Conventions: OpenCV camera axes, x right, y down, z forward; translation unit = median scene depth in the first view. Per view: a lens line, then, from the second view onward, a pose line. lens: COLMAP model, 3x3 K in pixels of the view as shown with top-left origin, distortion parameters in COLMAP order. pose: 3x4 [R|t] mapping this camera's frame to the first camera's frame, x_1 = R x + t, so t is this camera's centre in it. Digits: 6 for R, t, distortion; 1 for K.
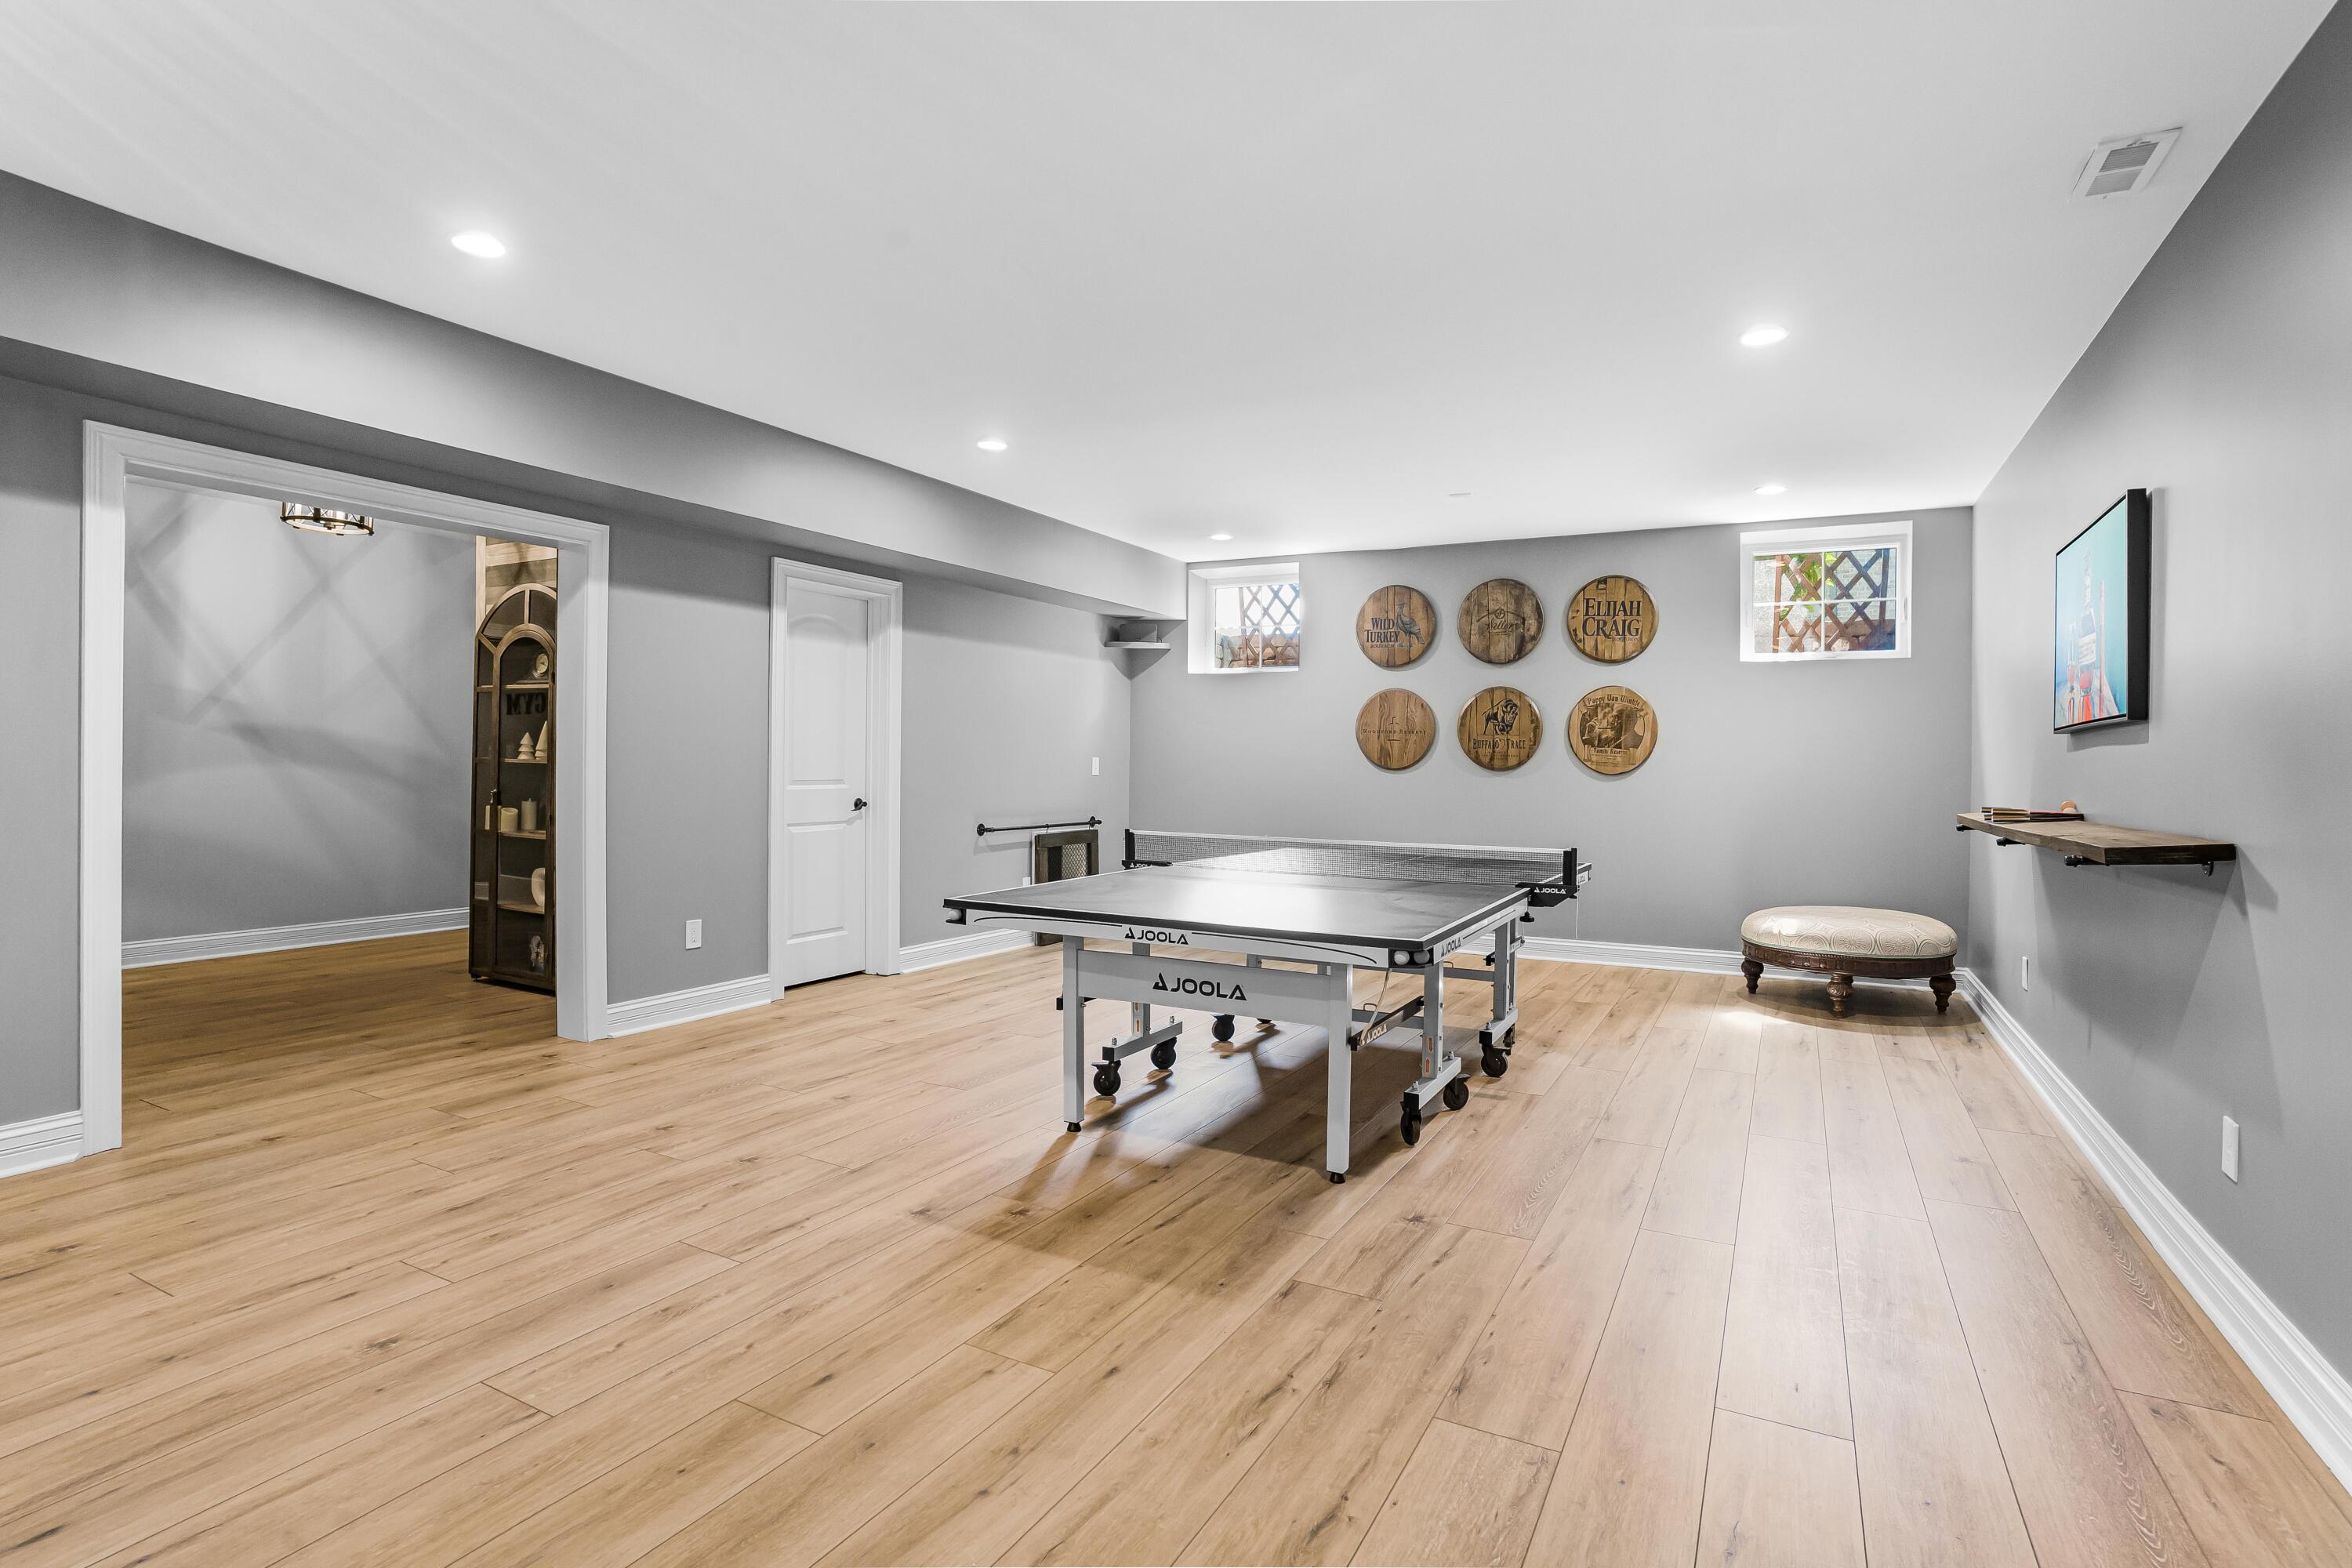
lens RADIAL K [[1148.1, 0, 1217.6], [0, 1148.1, 773.4], [0, 0, 1]] dist [-0.008983, 0.001962]
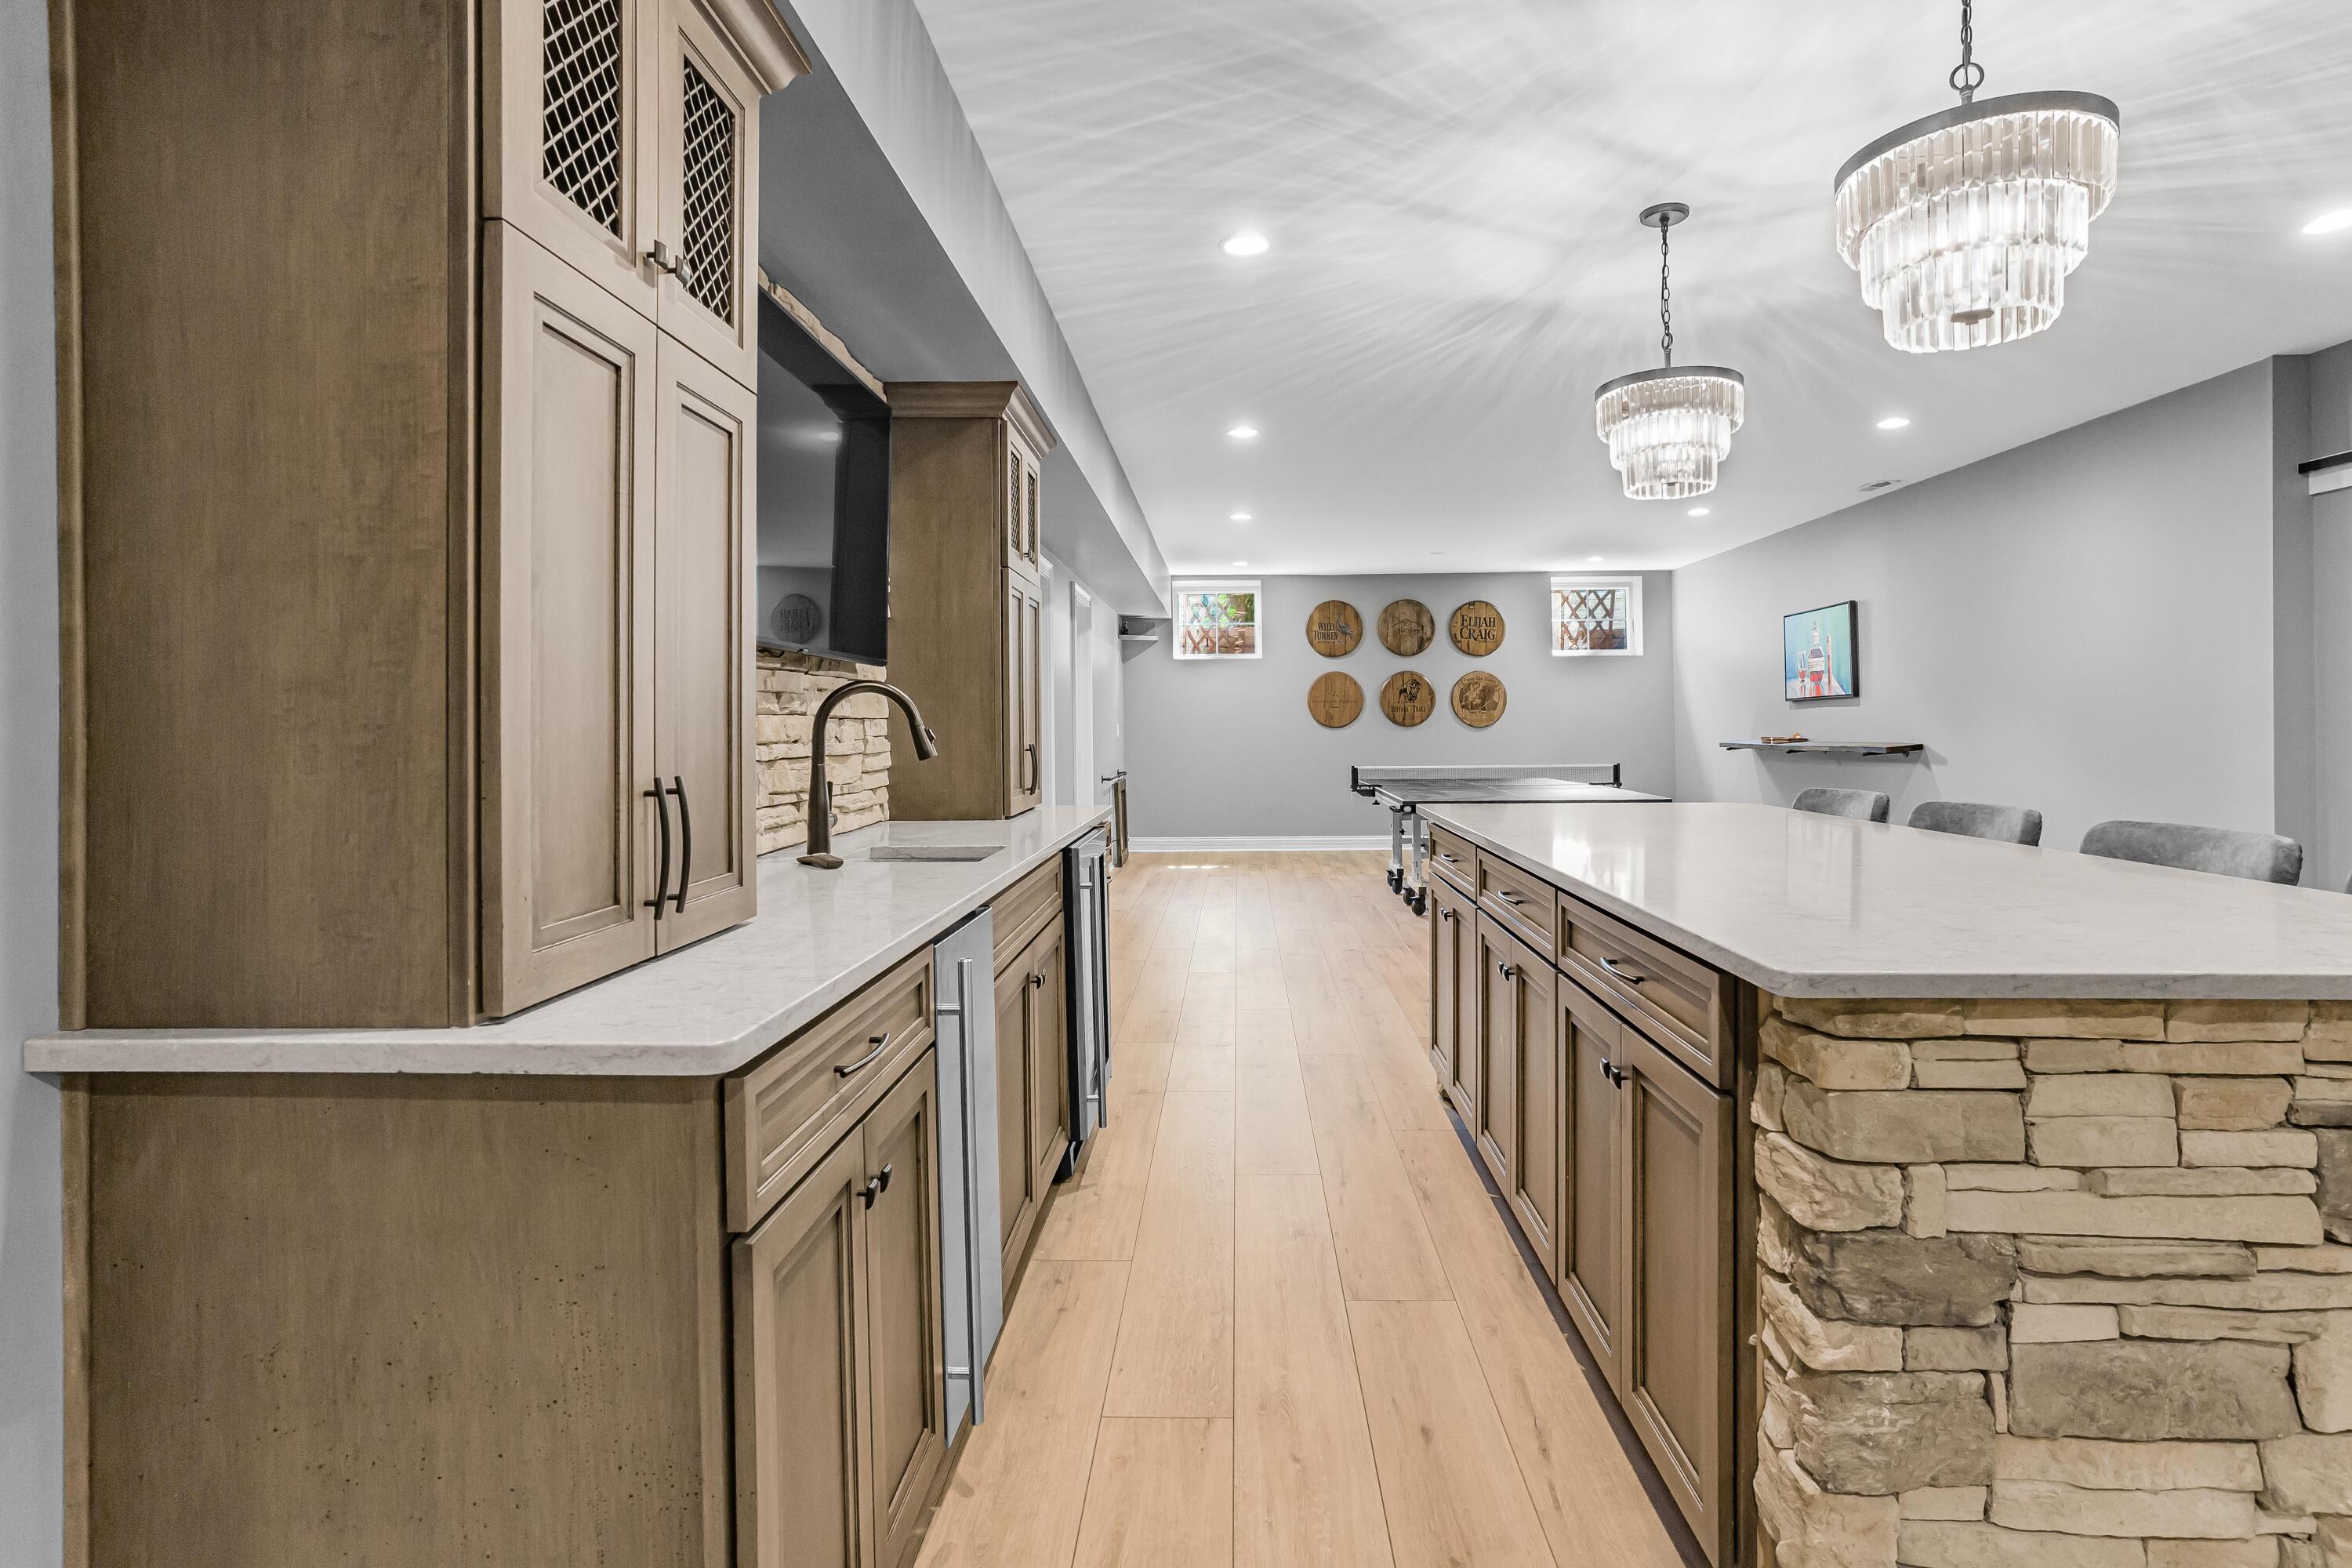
lens RADIAL K [[1148.1, 0, 1216.9], [0, 1148.1, 719.9], [0, 0, 1]] dist [-0.008983, 0.001962]
pose [[0.910552, -0.020117, 0.412904, -0.613811], [0.025469, 0.999648, -0.007462, -0.005988], [-0.412609, 0.017311, 0.910744, -0.274112]]
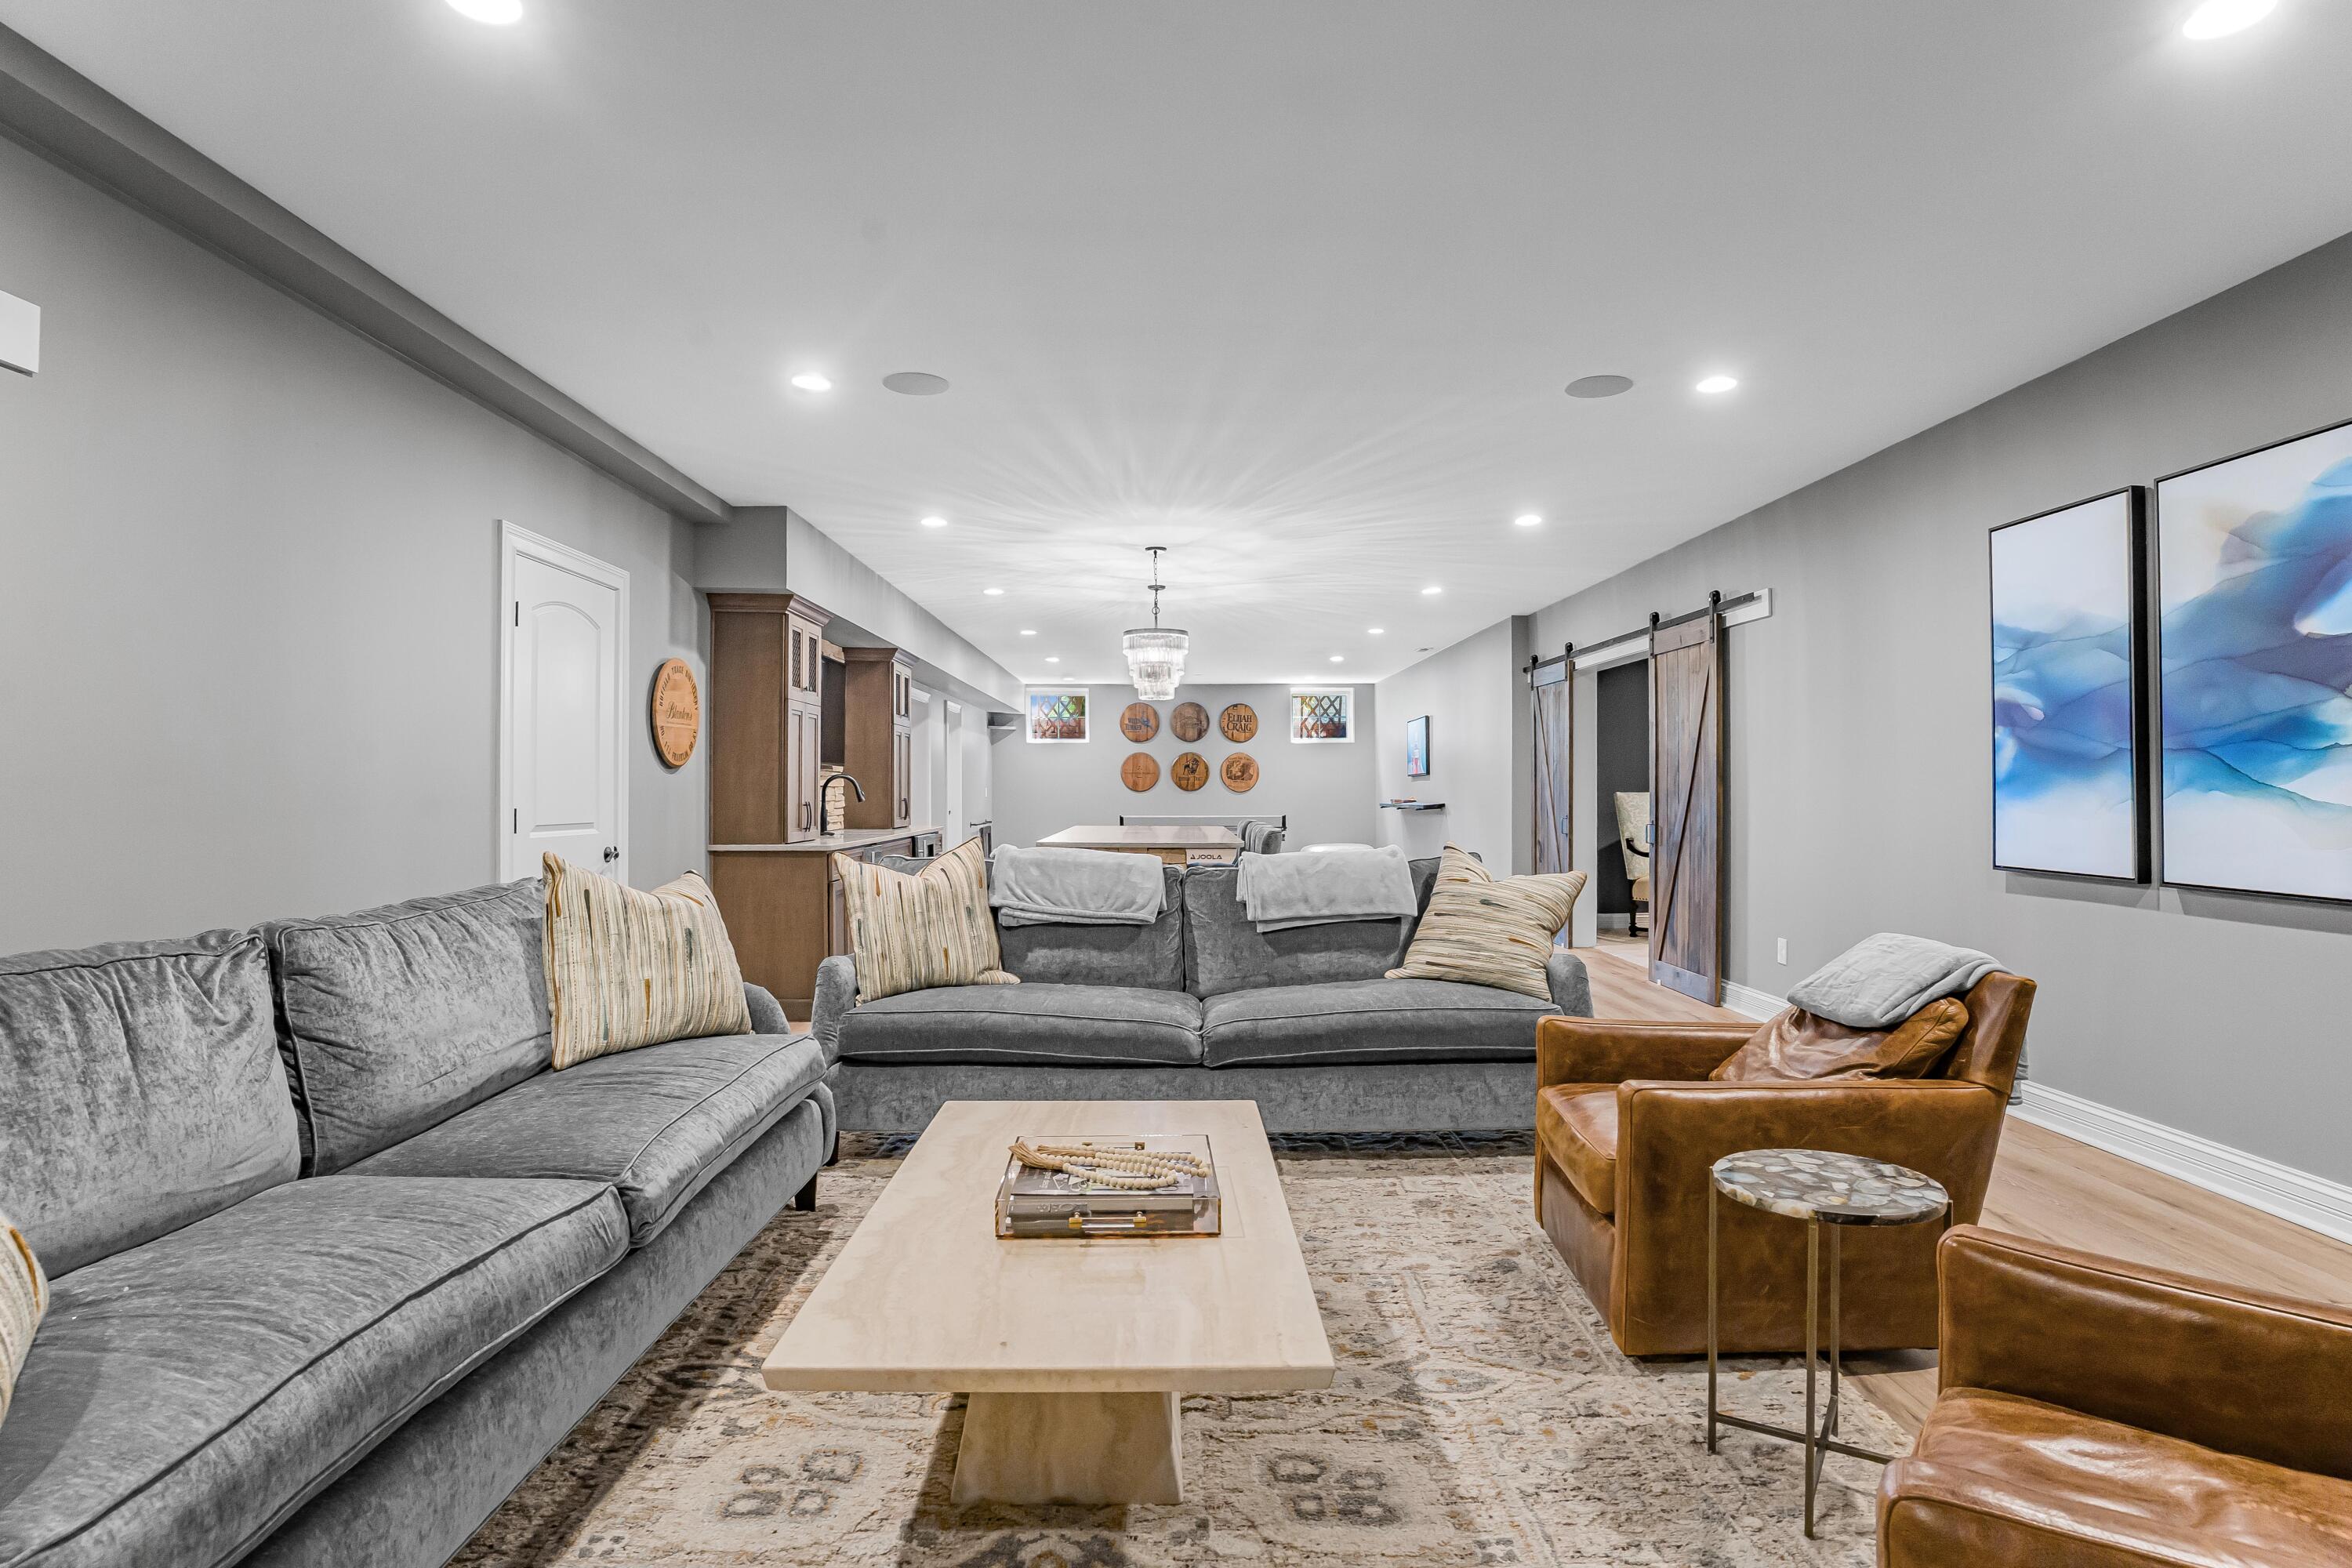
lens RADIAL K [[1148.1, 0, 1180.1], [0, 1148.1, 785.7], [0, 0, 1]] dist [-0.008983, 0.001962]
pose [[0.893885, -0.015425, 0.448030, -0.748515], [0.019597, 0.999797, -0.004678, -0.002715], [-0.447867, 0.012962, 0.894006, -0.933360]]
